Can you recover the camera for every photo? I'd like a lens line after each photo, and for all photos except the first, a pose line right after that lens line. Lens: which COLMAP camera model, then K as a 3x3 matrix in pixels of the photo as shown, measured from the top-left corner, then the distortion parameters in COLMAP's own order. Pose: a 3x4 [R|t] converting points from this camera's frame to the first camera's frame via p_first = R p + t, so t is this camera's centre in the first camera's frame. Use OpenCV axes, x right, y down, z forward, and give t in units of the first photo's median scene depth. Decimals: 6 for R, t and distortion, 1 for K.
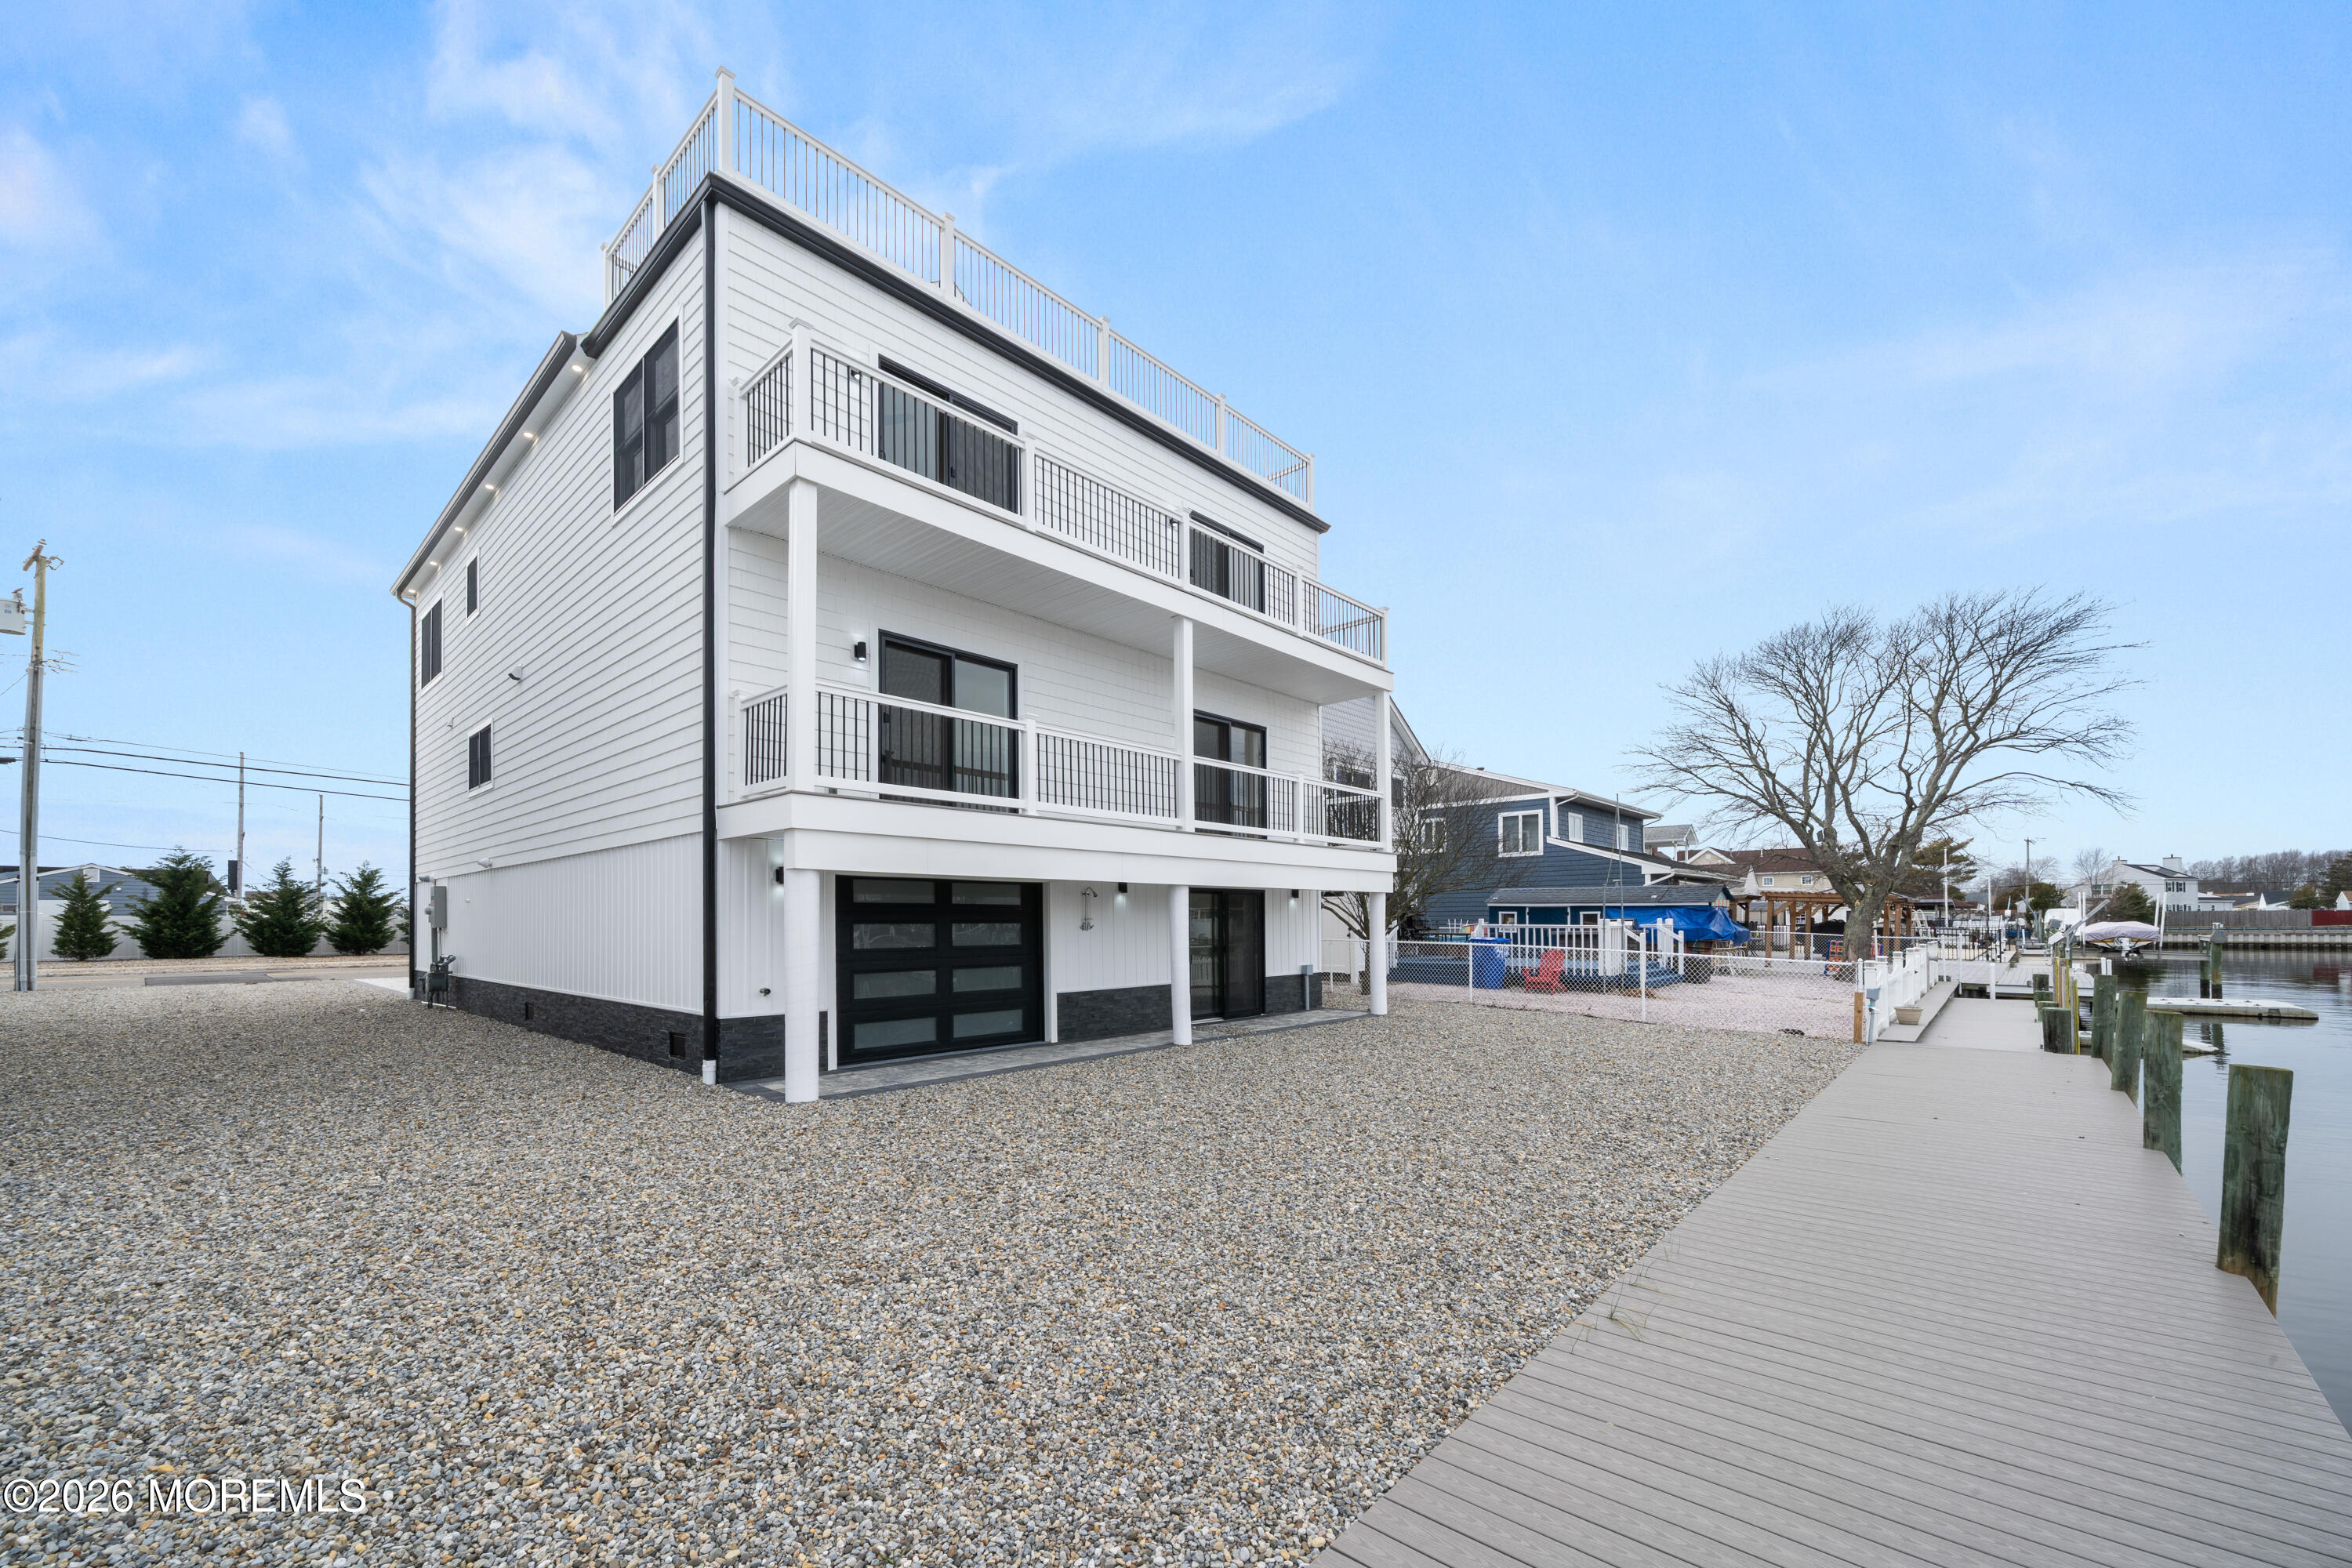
lens RADIAL K [[924.1, 0, 1182.0], [0, 924.1, 780.5], [0, 0, 1]] dist [0.000554, 0.000007]
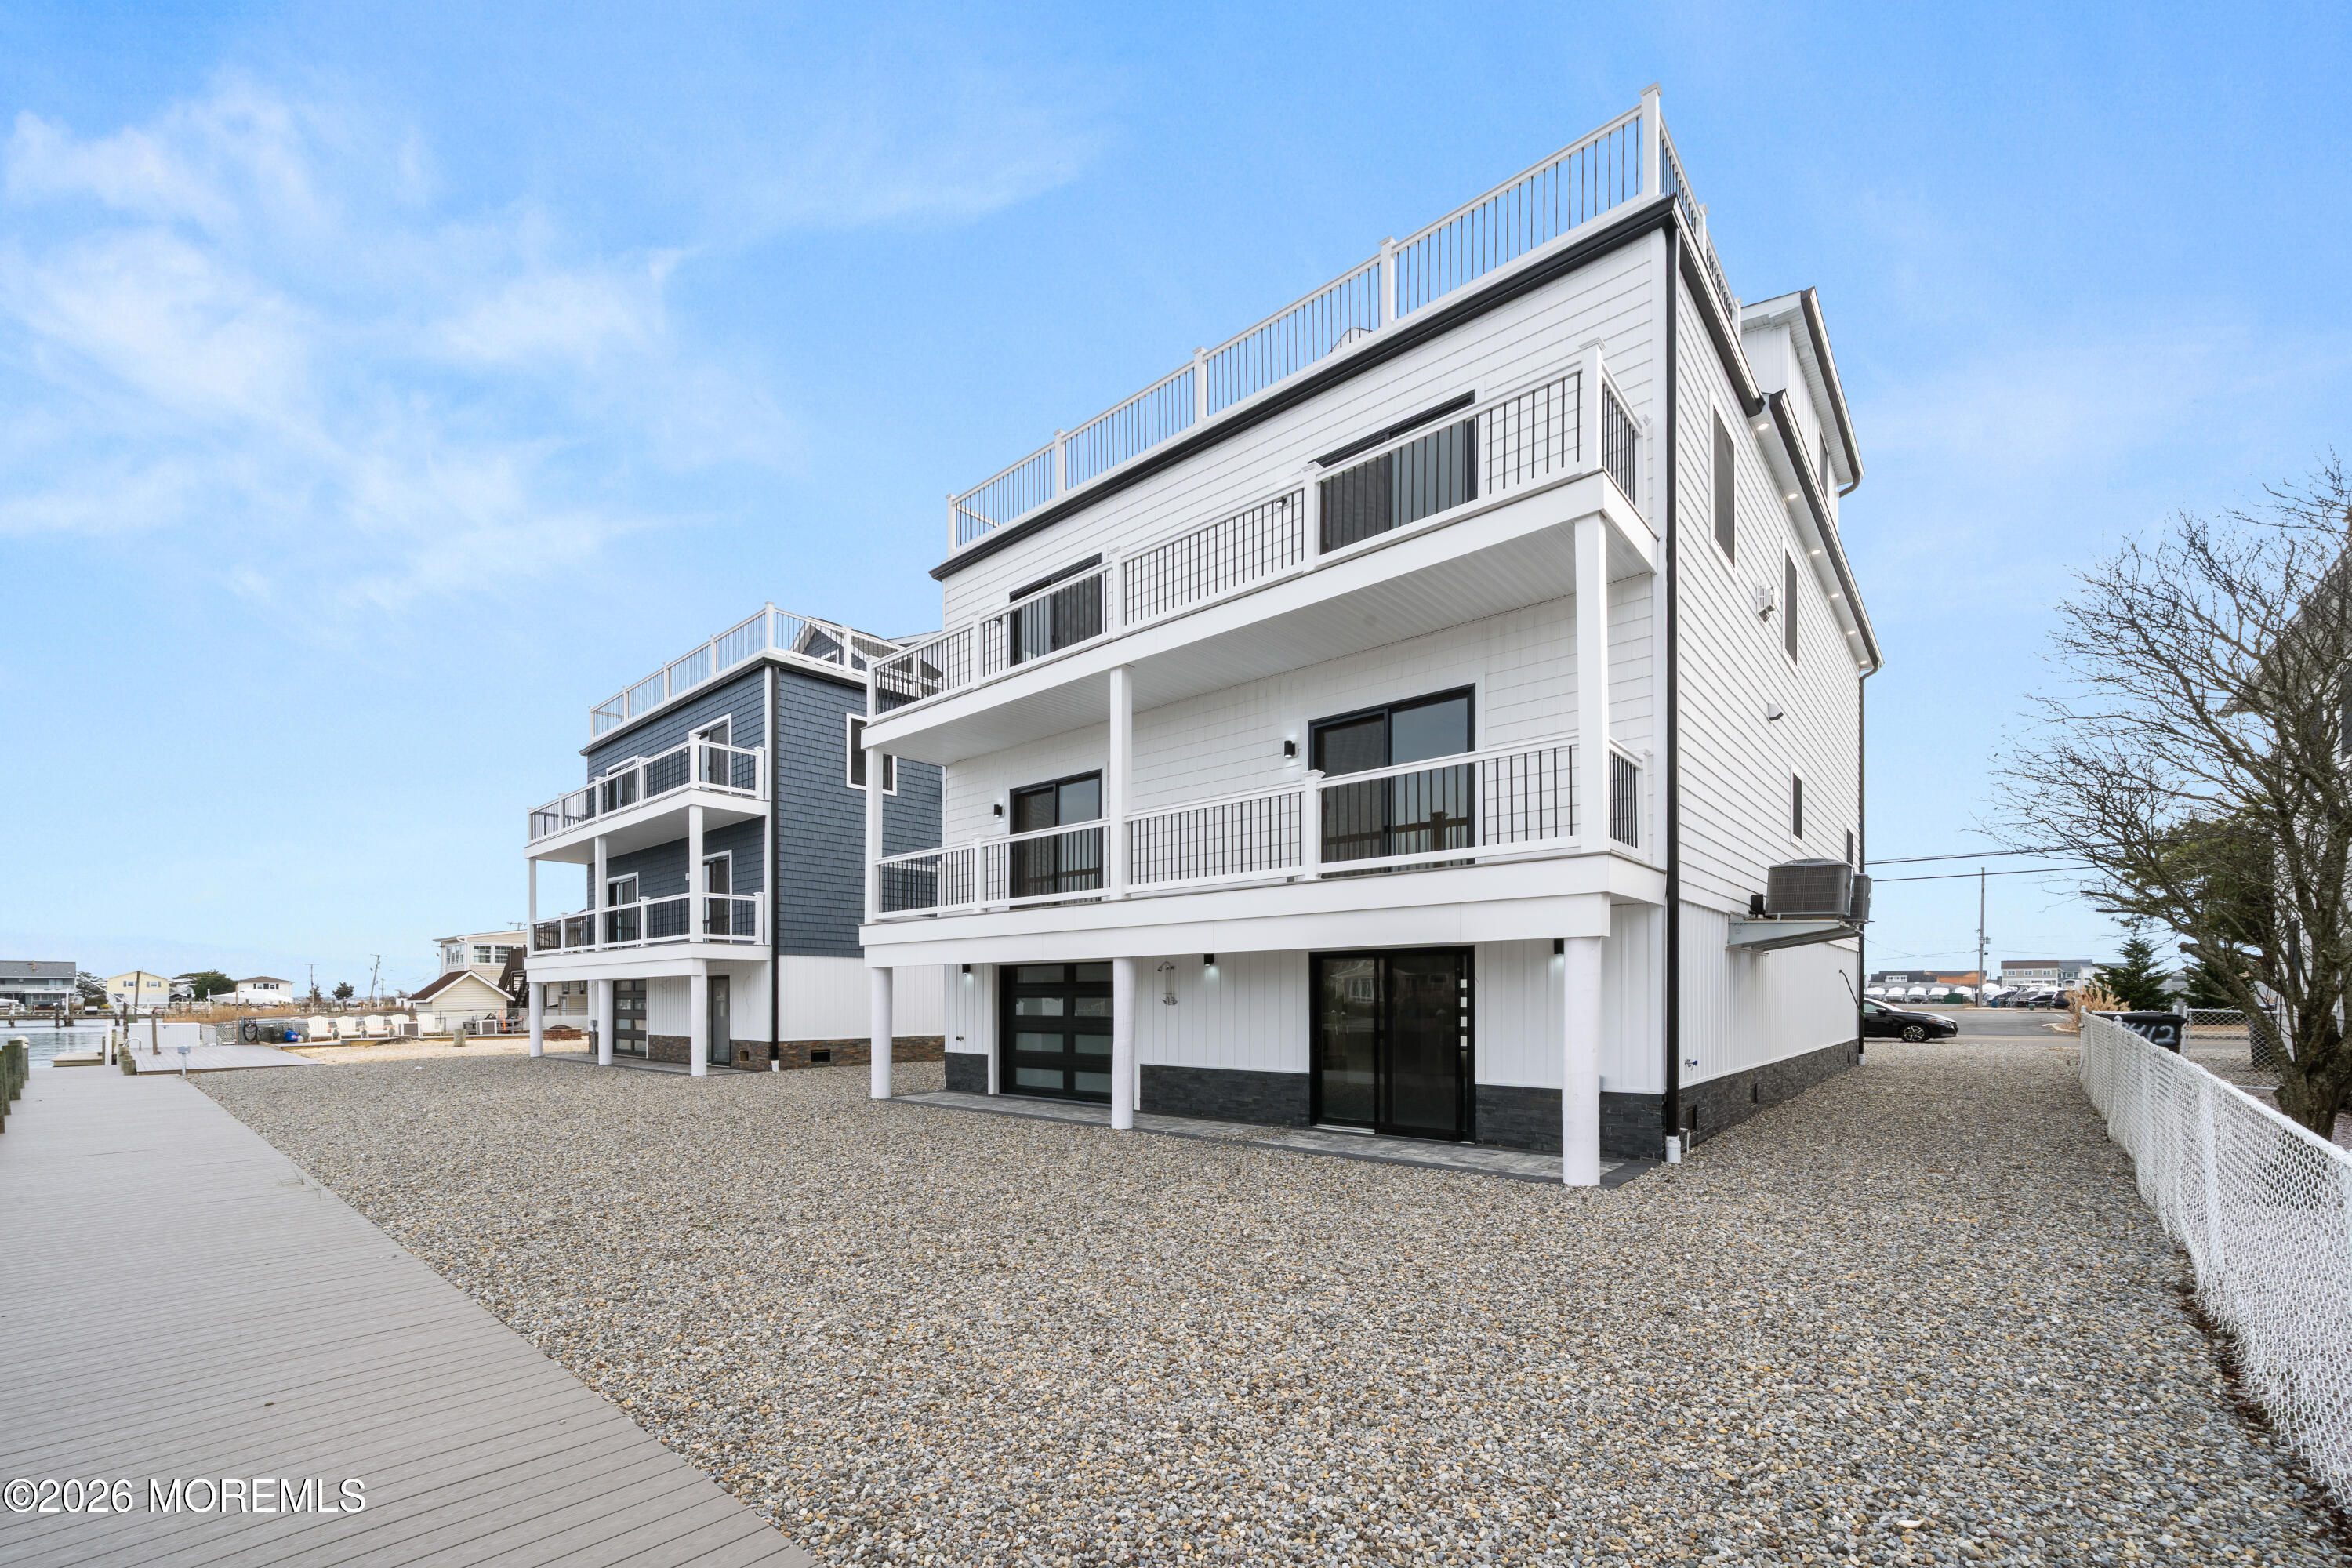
lens RADIAL K [[924.1, 0, 1181.1], [0, 924.1, 884.1], [0, 0, 1]] dist [0.000554, 0.000007]
pose [[0.029233, -0.117273, -0.992669, 0.885170], [0.155781, 0.981494, -0.111365, 0.146153], [0.987359, -0.151383, 0.046961, 0.976308]]
